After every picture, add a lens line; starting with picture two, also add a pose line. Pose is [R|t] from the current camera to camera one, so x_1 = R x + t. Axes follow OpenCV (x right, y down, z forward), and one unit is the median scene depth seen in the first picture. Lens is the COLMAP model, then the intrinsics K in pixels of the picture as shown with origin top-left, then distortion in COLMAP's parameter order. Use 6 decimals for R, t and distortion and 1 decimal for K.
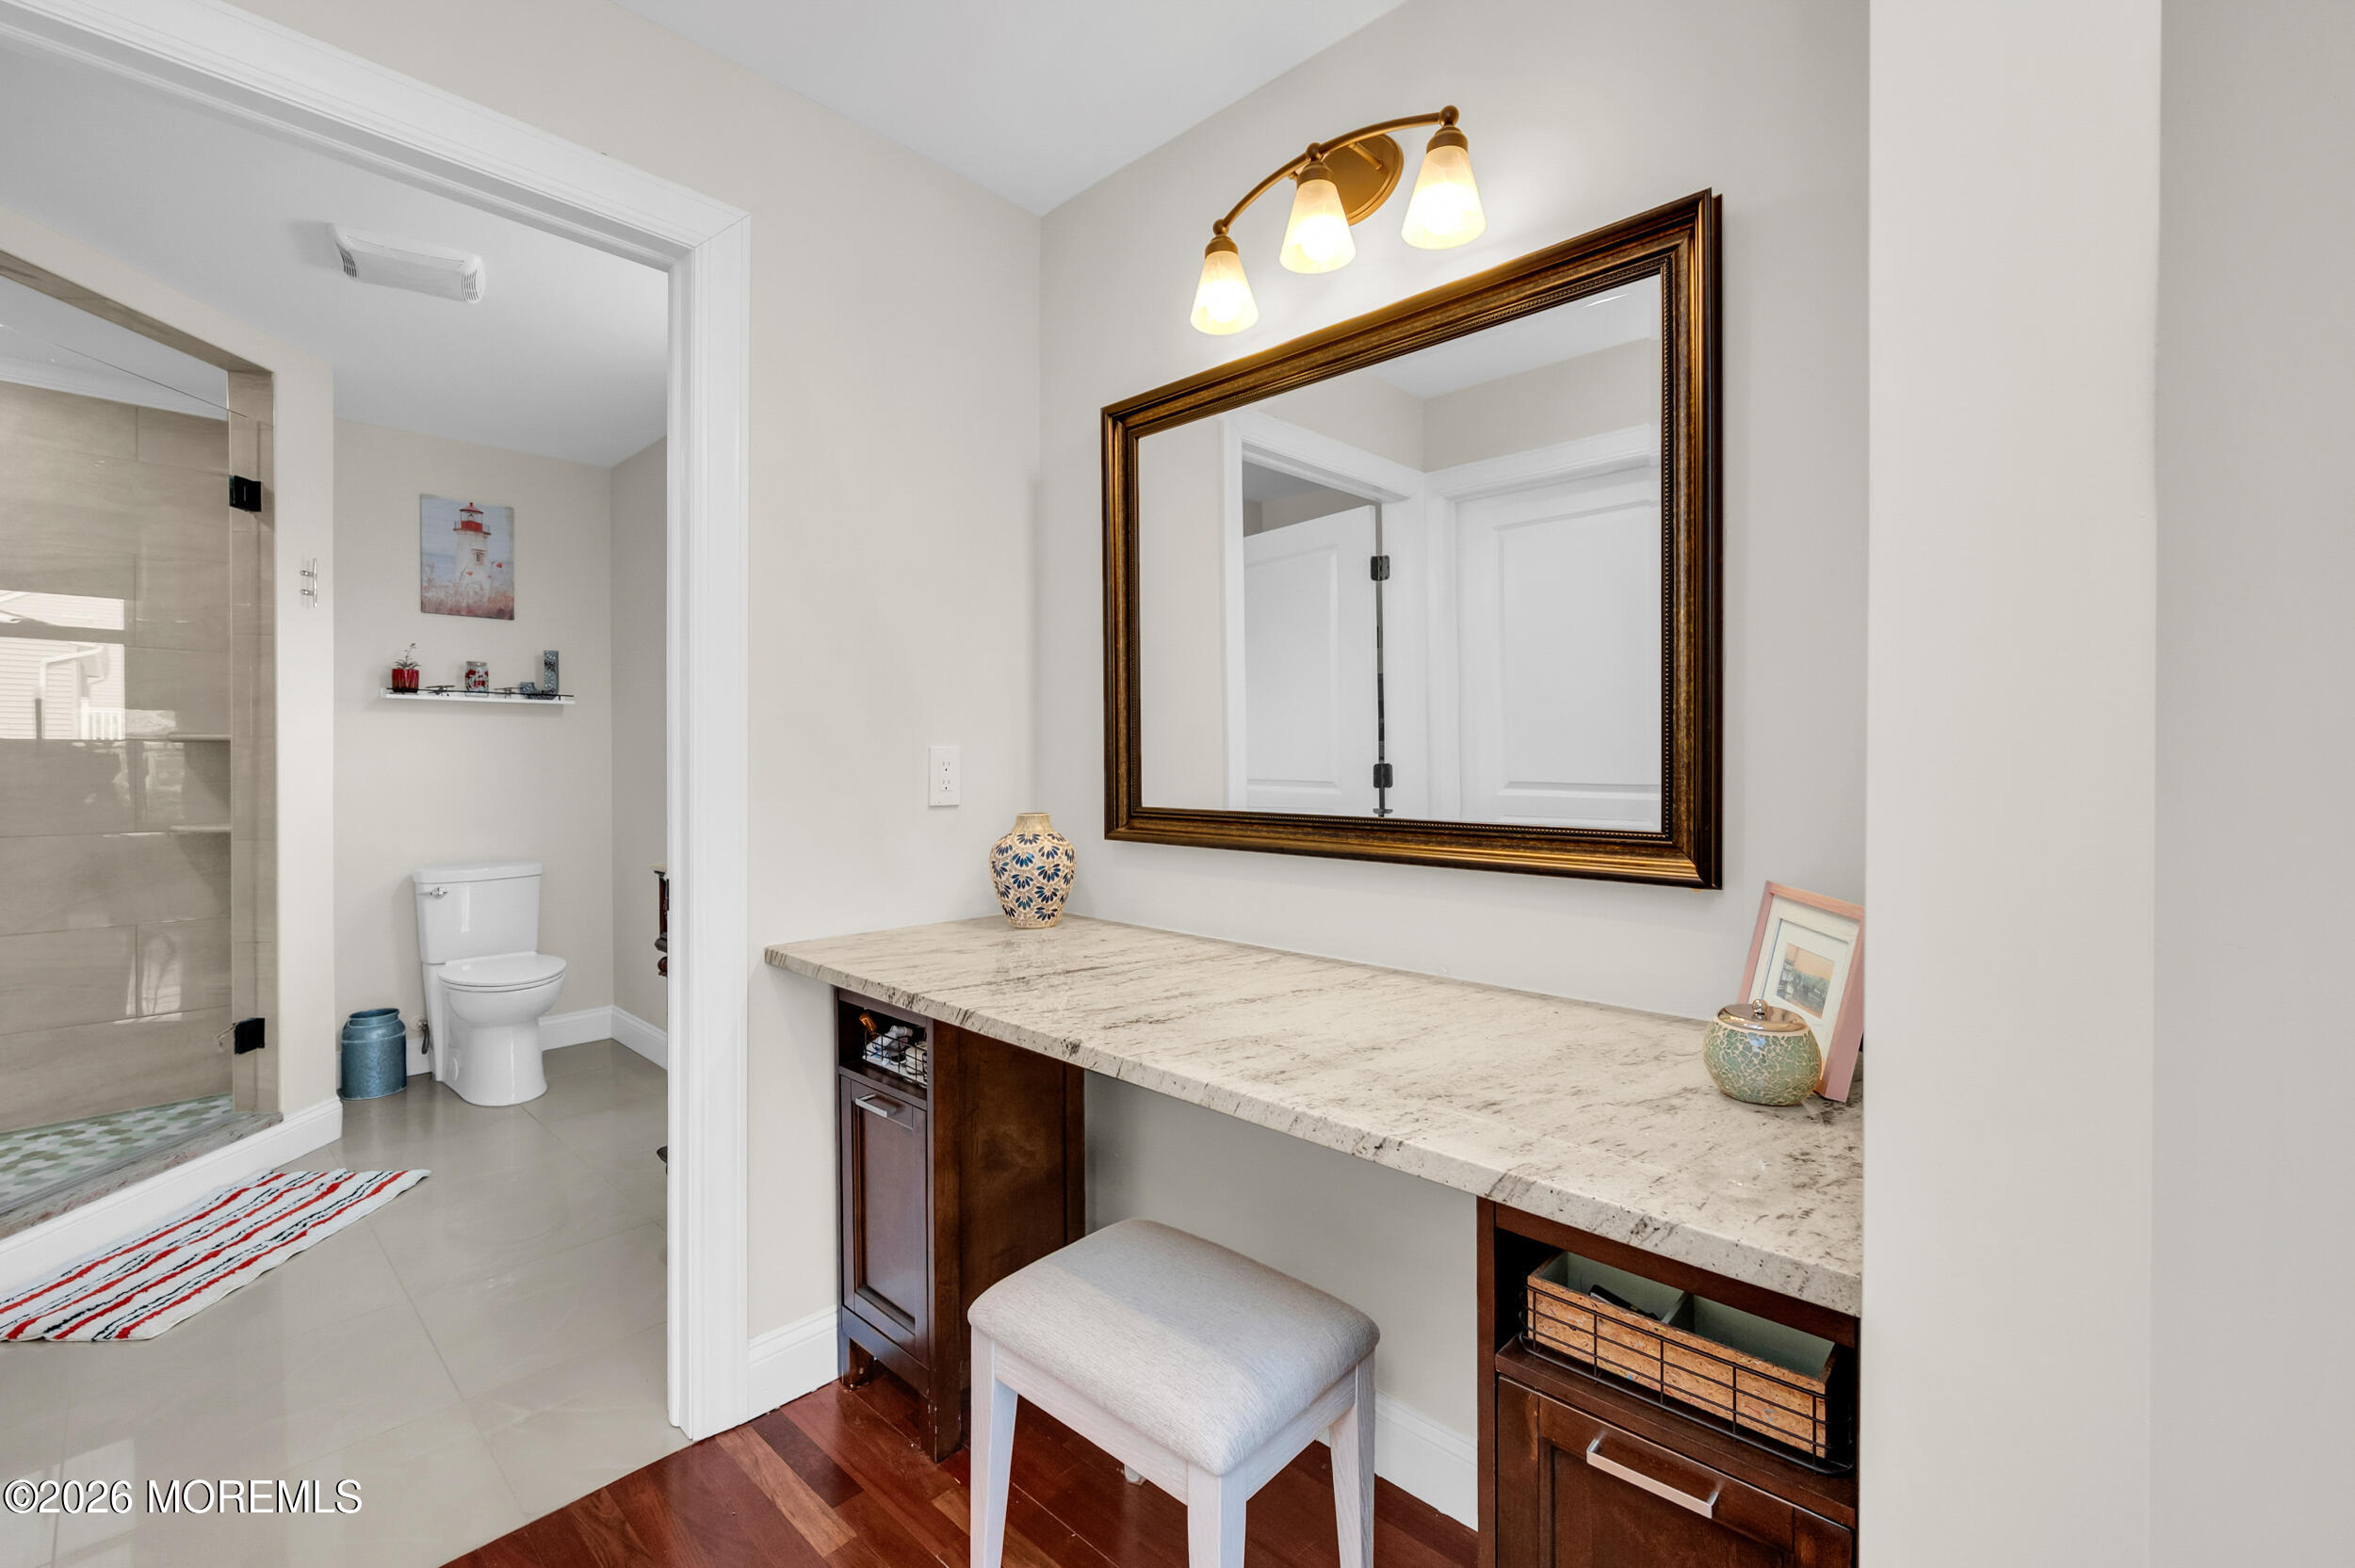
lens RADIAL K [[955.3, 0, 1180.3], [0, 955.3, 742.5], [0, 0, 1]] dist [-0.001094, 0.000053]
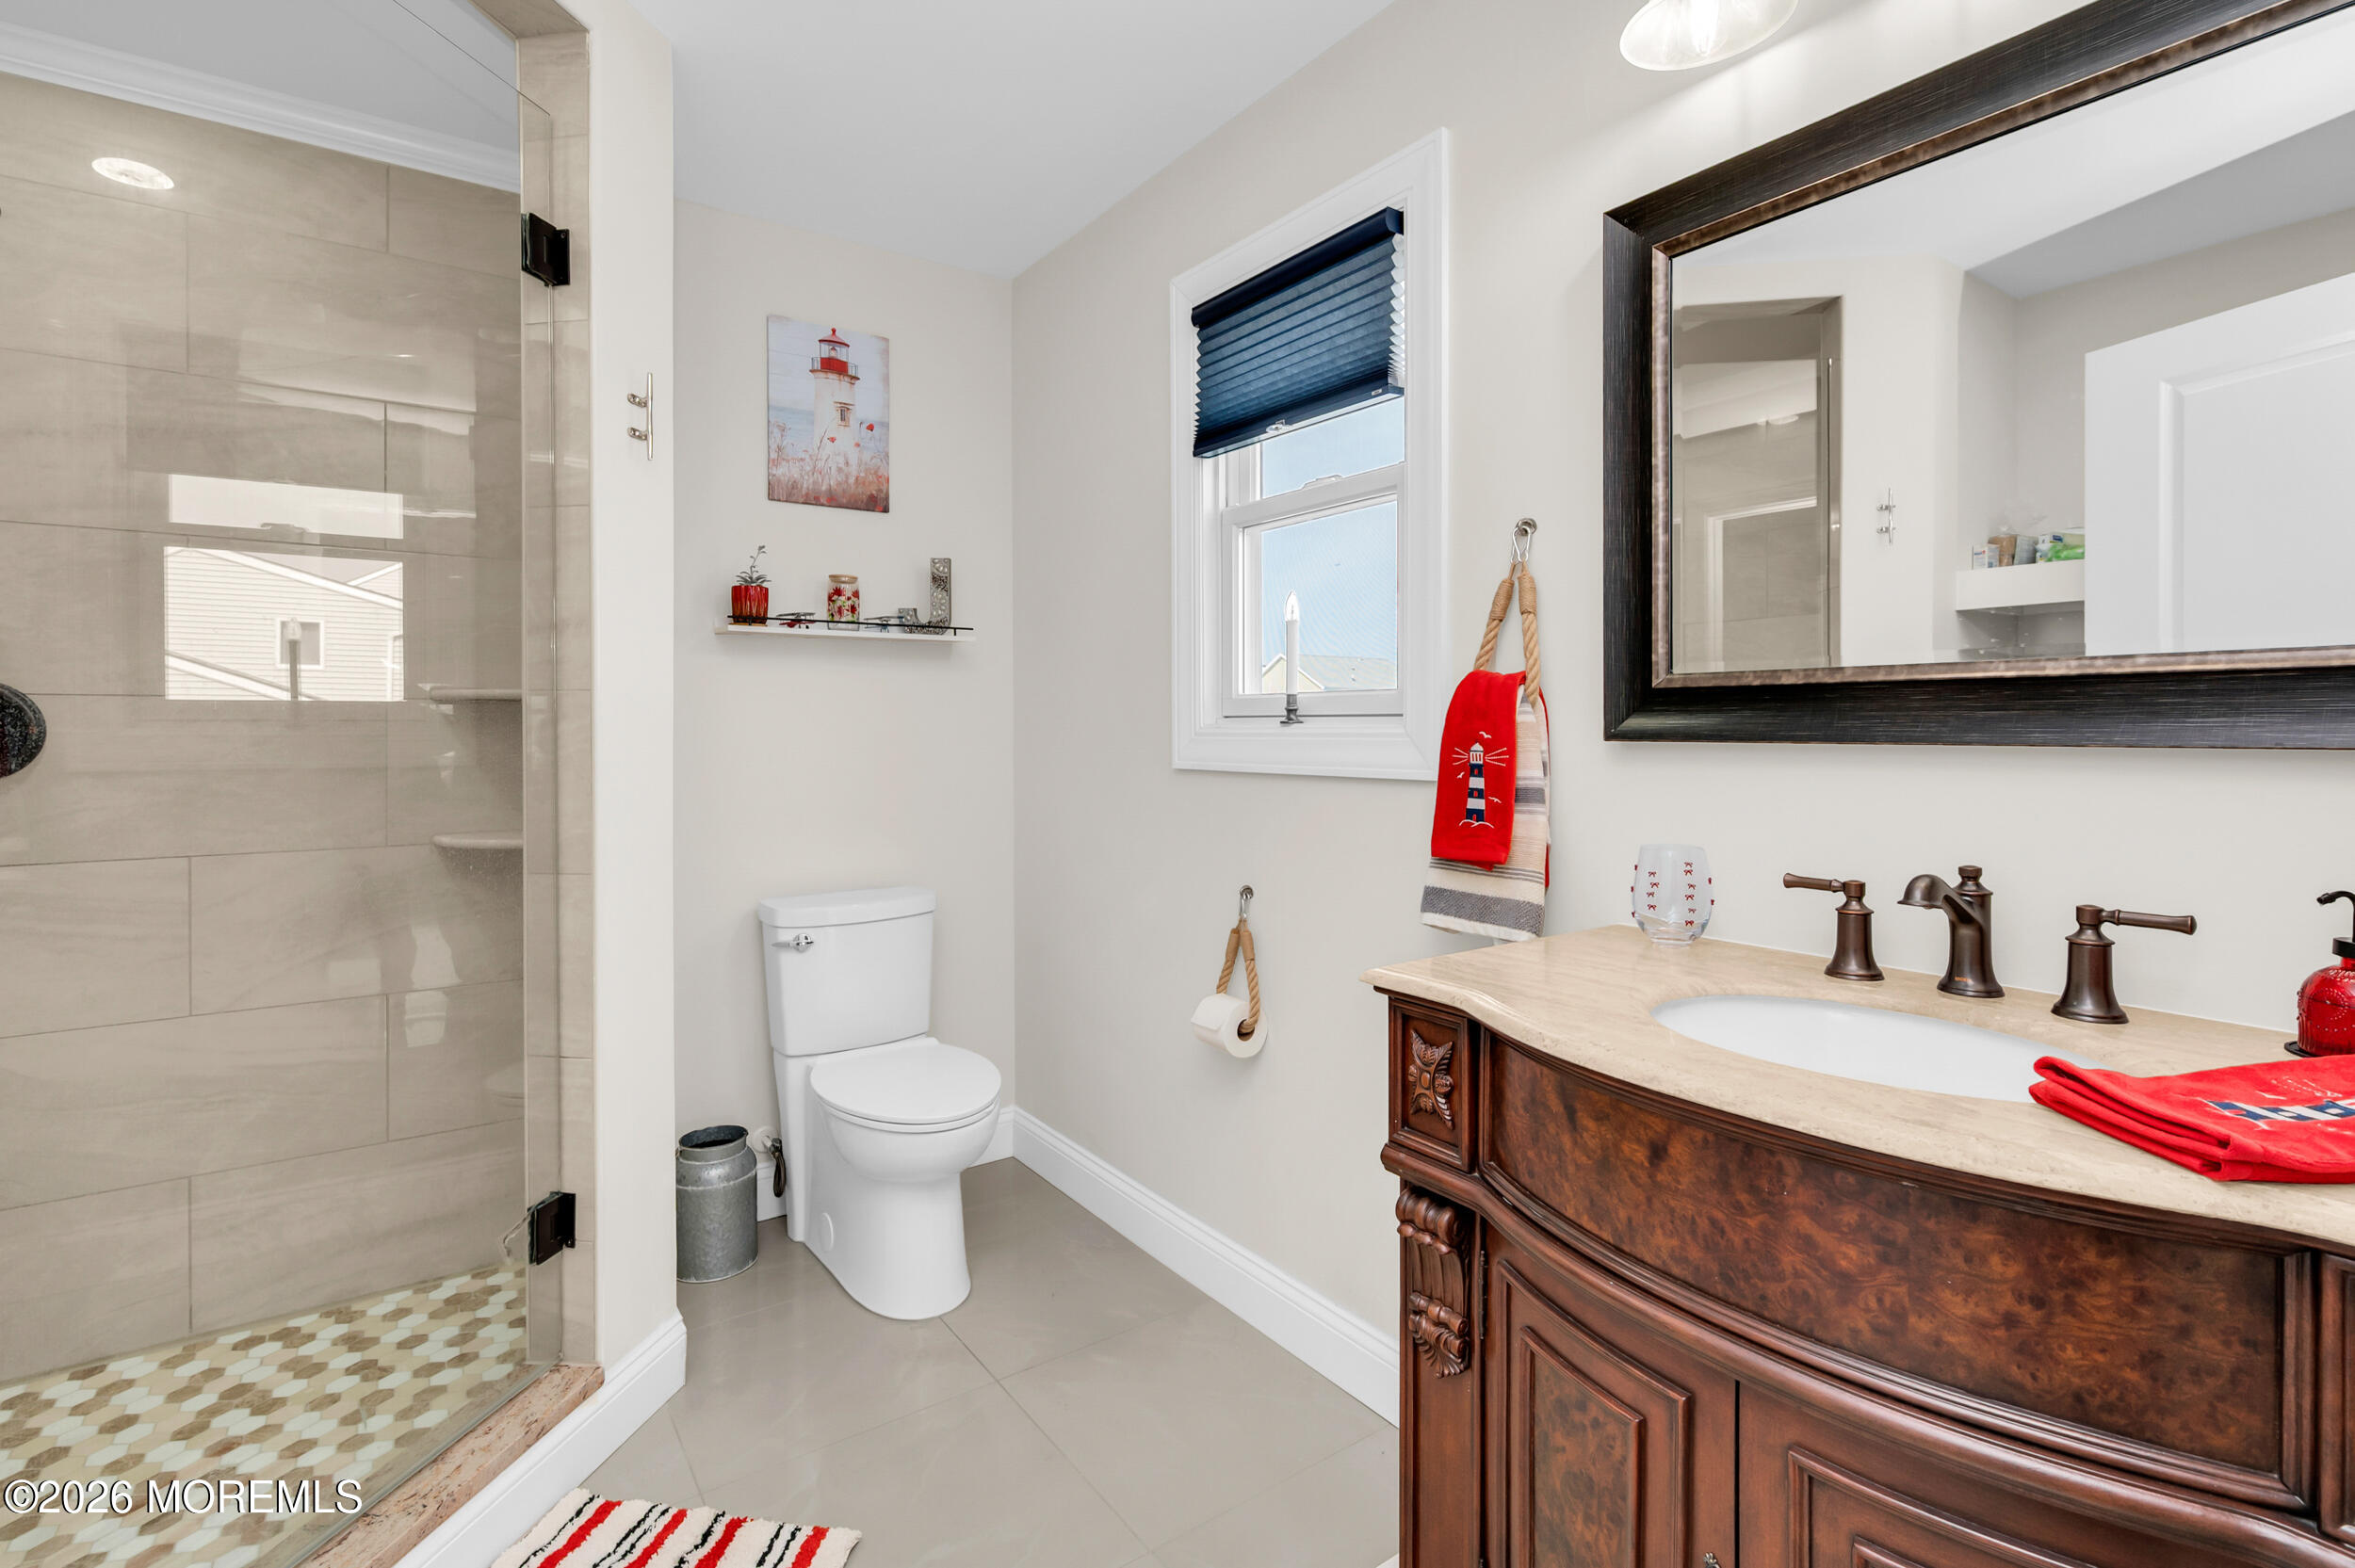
lens RADIAL K [[997.7, 0, 1178.7], [0, 997.7, 698.1], [0, 0, 1]] dist [-0.002548, -0.000385]
pose [[0.984085, -0.005094, -0.177623, -0.410613], [0.004252, 0.999978, -0.005125, 0.001844], [0.177645, 0.004288, 0.984085, 0.395444]]
